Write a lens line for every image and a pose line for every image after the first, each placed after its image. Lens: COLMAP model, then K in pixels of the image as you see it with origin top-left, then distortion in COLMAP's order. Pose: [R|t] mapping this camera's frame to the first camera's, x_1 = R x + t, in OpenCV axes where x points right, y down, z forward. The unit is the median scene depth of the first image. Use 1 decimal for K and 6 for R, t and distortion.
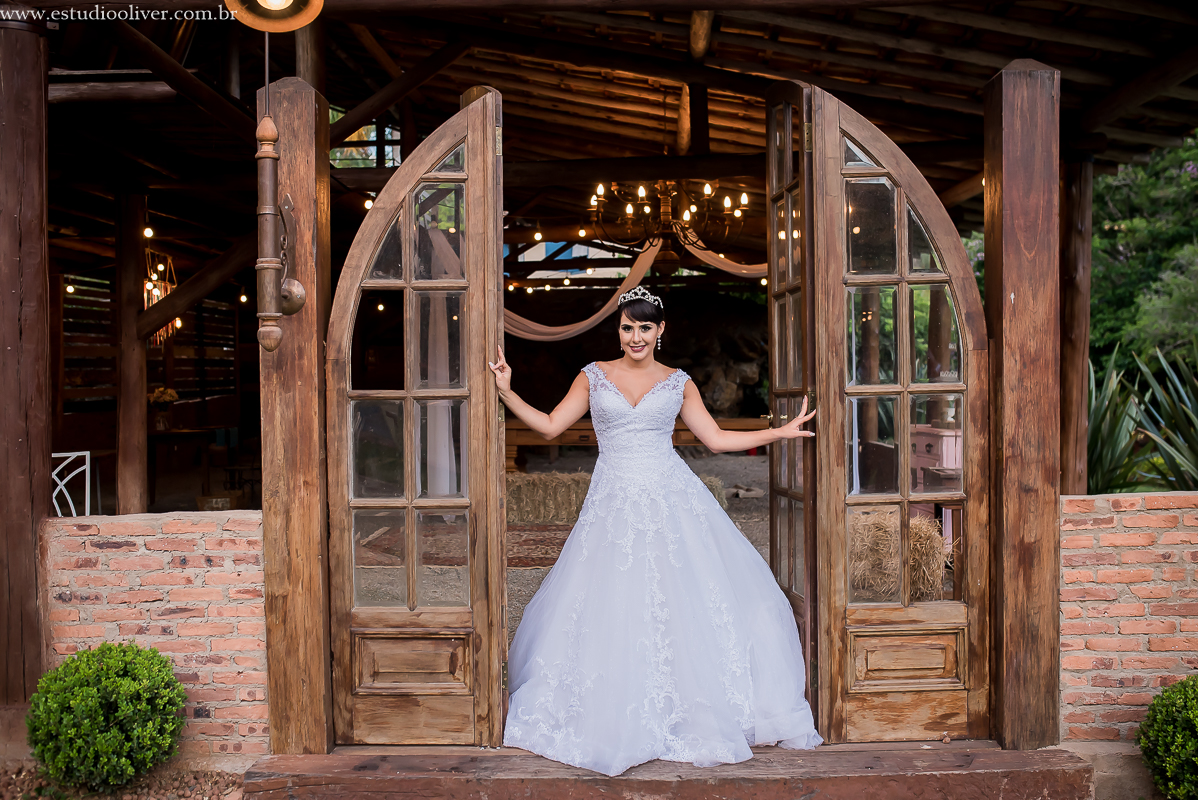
lens RADIAL K [[1131.1, 0, 620.5], [0, 1131.1, 400.6], [0, 0, 1]] dist [-0.008040, 0.002825]
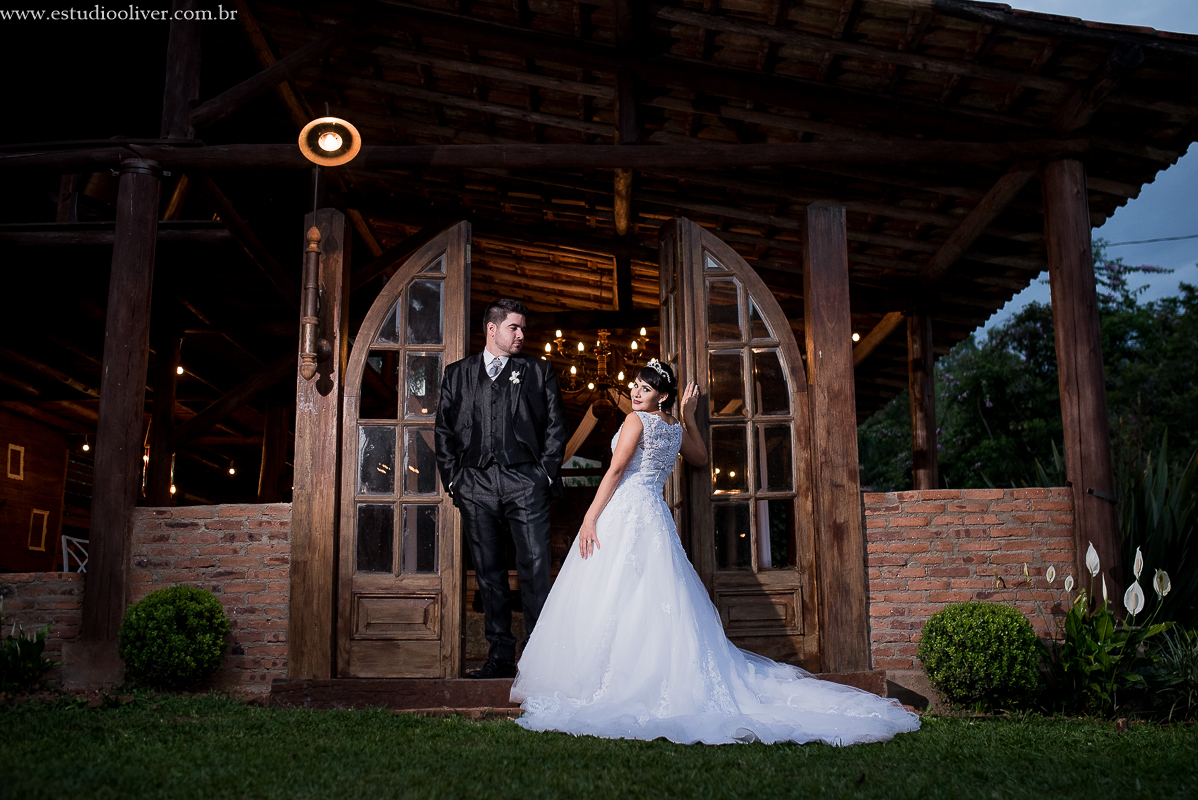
lens RADIAL K [[1131.1, 0, 620.5], [0, 1131.1, 400.6], [0, 0, 1]] dist [-0.008040, 0.002825]
pose [[0.999398, 0.002701, 0.034600, 0.038702], [0.004666, 0.977456, -0.211087, 0.271655], [-0.034391, 0.211121, 0.976855, -0.398366]]
